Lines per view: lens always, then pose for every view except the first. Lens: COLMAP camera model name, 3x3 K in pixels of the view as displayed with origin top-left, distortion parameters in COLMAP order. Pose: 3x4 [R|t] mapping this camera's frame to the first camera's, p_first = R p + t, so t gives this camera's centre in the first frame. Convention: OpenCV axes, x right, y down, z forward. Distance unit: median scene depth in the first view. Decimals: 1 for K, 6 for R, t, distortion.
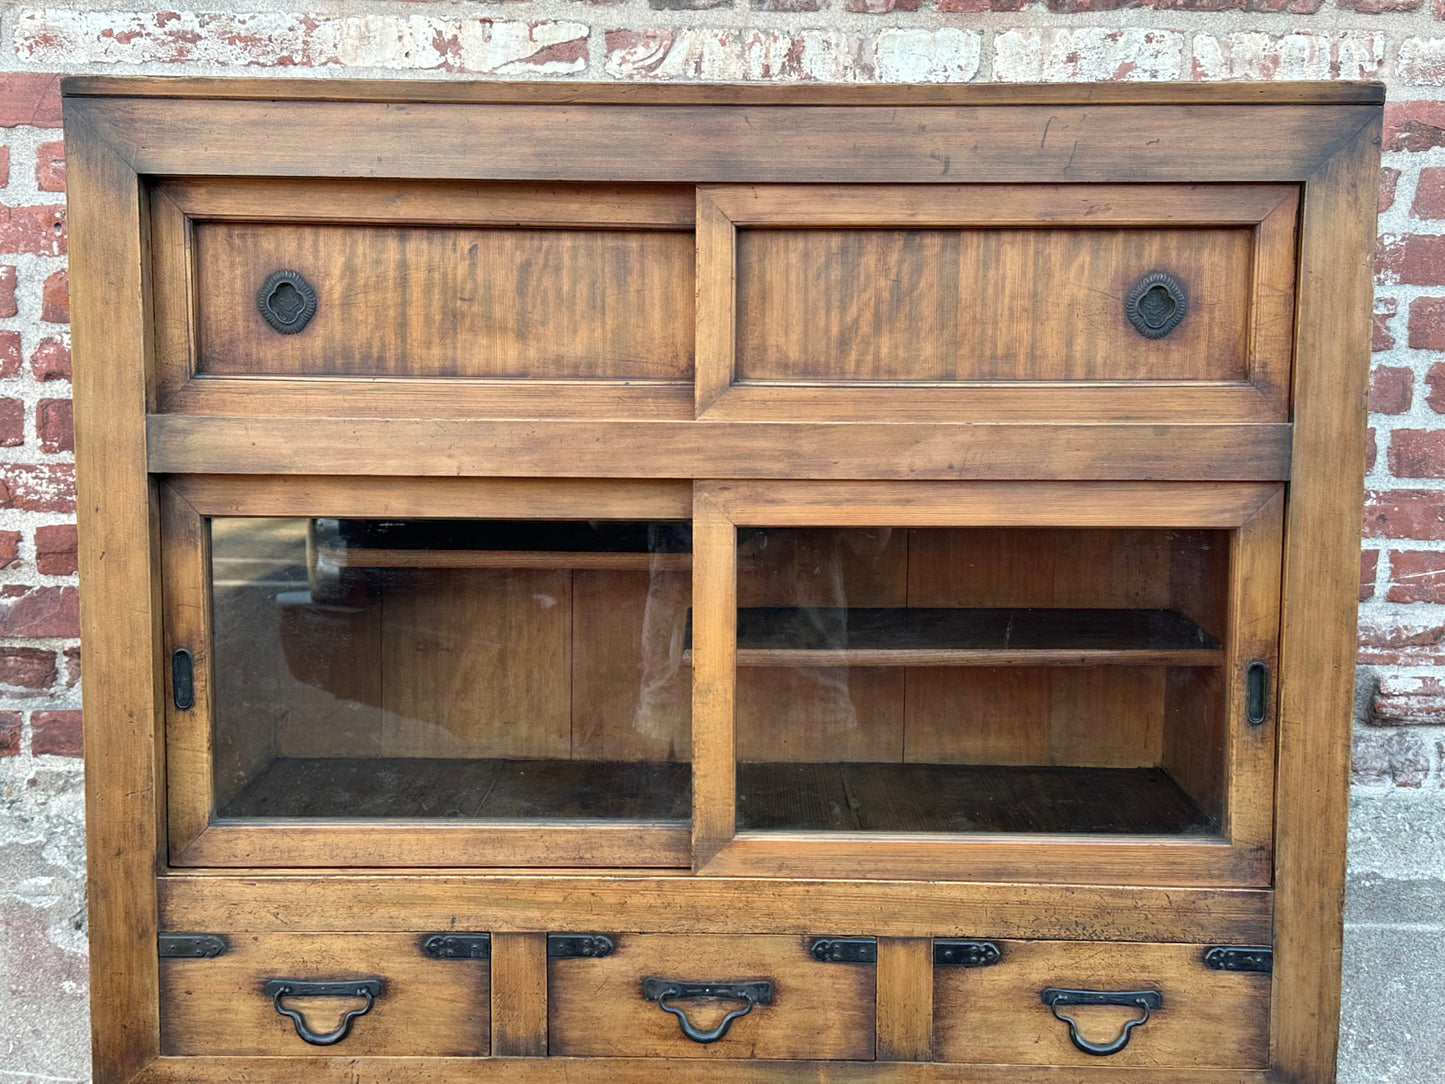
lens RADIAL K [[1824.2, 0, 706.7], [0, 1824.2, 529.5], [0, 0, 1]] dist [0.098967, 0.000000]
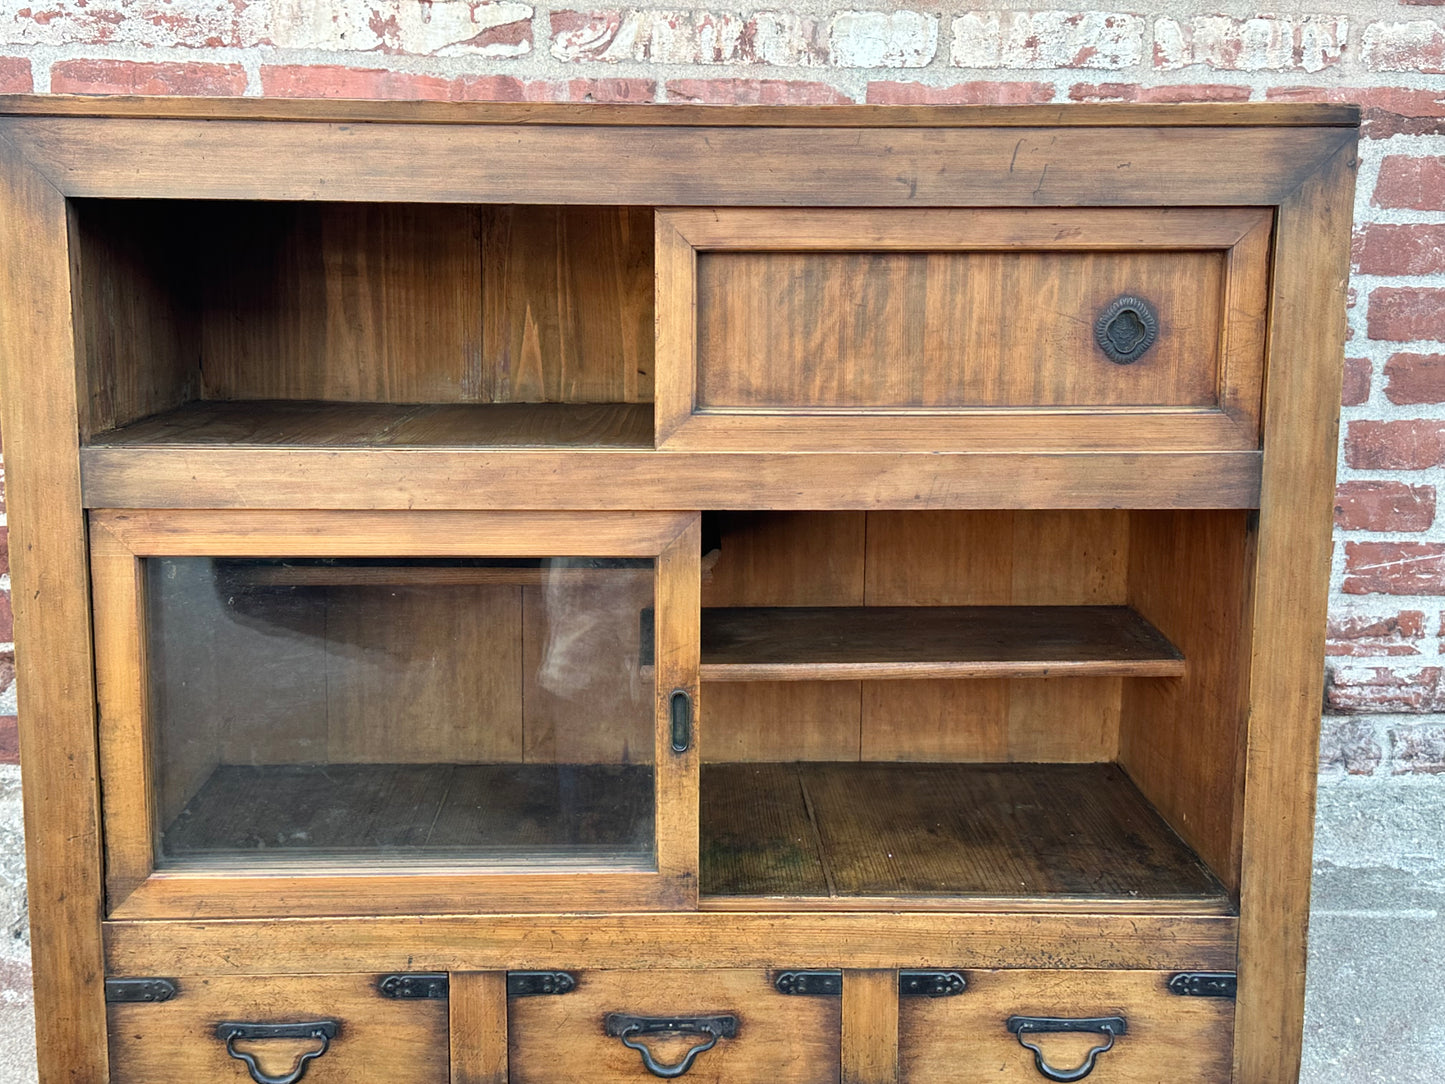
lens RADIAL K [[1824.2, 0, 706.9], [0, 1824.2, 516.8], [0, 0, 1]] dist [0.098967, 0.000000]
pose [[0.999206, -0.008166, 0.038988, -0.016478], [0.006063, 0.998536, 0.053753, -0.074598], [-0.039370, -0.053474, 0.997793, 0.029407]]
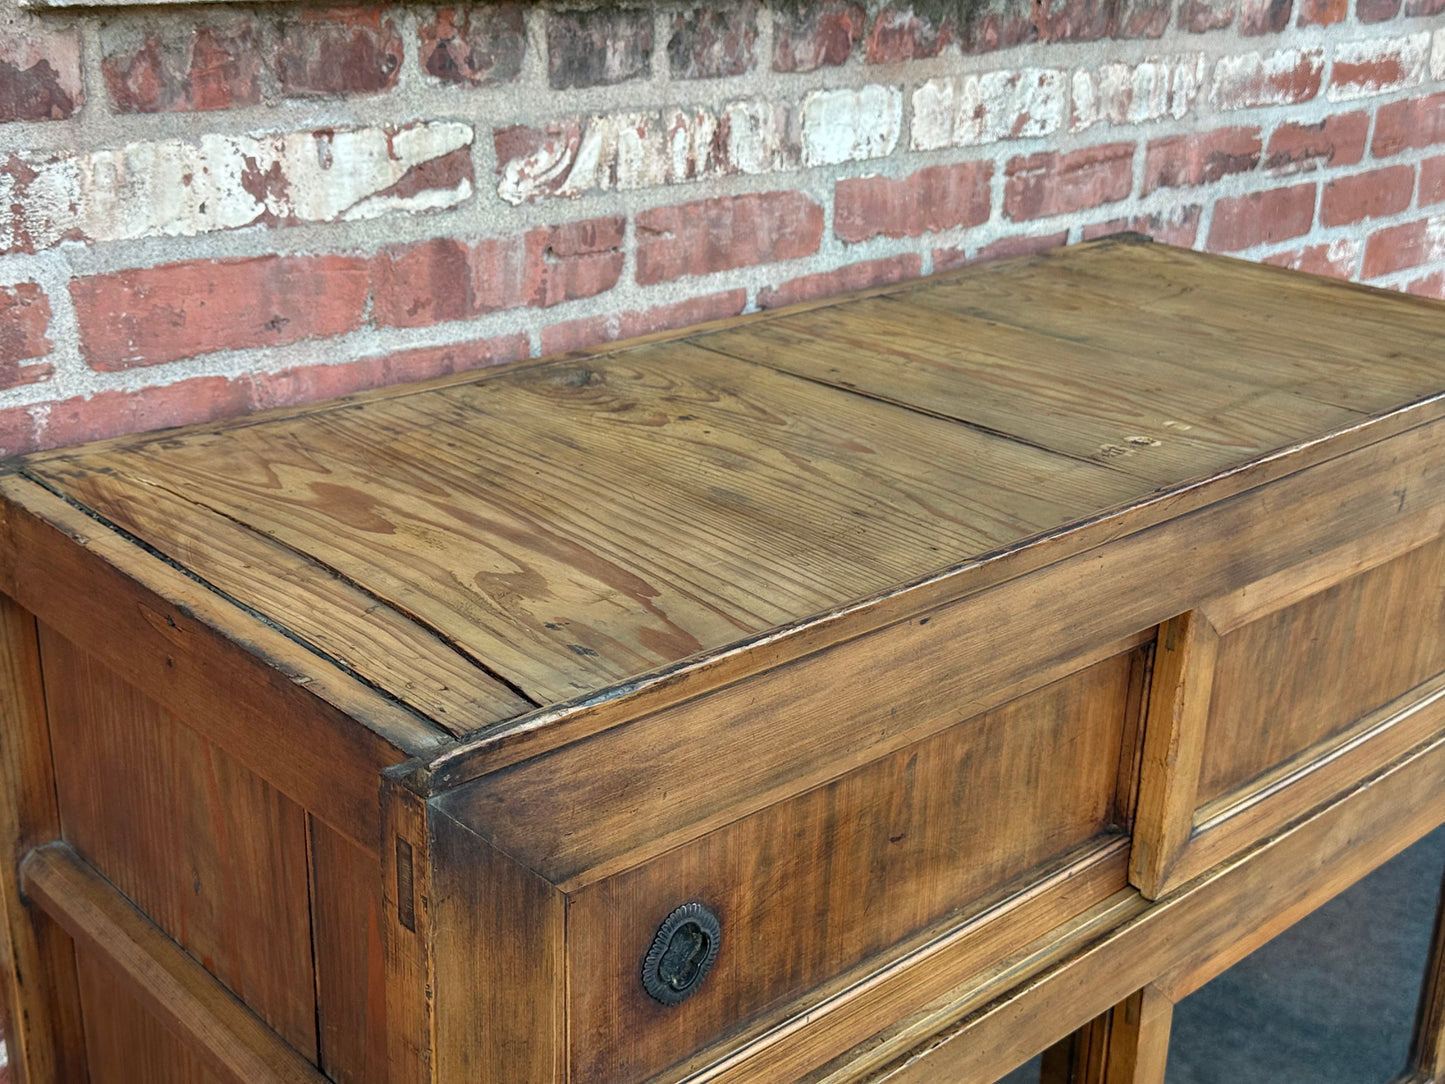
lens RADIAL K [[1824.2, 0, 710.6], [0, 1824.2, 568.6], [0, 0, 1]] dist [0.098967, 0.000000]
pose [[0.725916, -0.246909, 0.641937, -0.544528], [0.051804, 0.950318, 0.306941, -0.400458], [-0.685830, -0.189559, 0.702641, 0.625651]]
